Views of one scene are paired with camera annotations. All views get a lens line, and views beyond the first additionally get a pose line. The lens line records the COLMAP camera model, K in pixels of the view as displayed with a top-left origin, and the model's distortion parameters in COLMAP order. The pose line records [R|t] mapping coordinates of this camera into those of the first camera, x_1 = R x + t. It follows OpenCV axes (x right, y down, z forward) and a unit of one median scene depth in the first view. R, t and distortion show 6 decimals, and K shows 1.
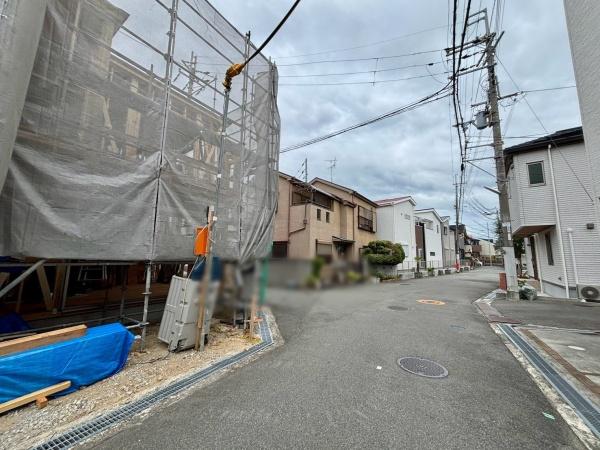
lens RADIAL K [[240.6, 0, 299.1], [0, 240.6, 224.1], [0, 0, 1]] dist [-0.000122, 0.000532]
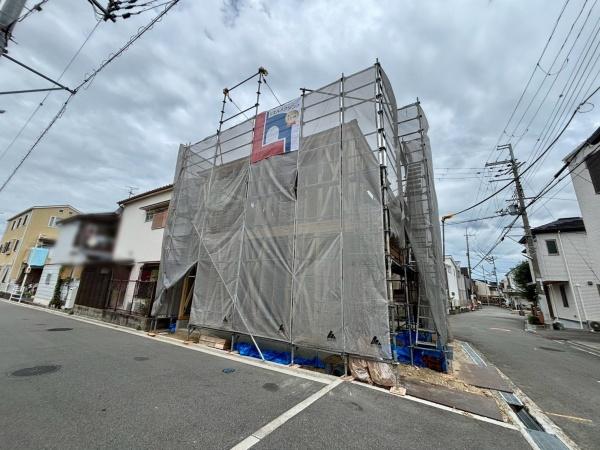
lens RADIAL K [[240.6, 0, 299.1], [0, 240.6, 224.1], [0, 0, 1]] dist [-0.000122, 0.000532]
pose [[0.997831, 0.044032, 0.048929, -0.582669], [-0.037152, 0.990345, -0.133556, -0.065562], [-0.054337, 0.131449, 0.989833, -0.381610]]
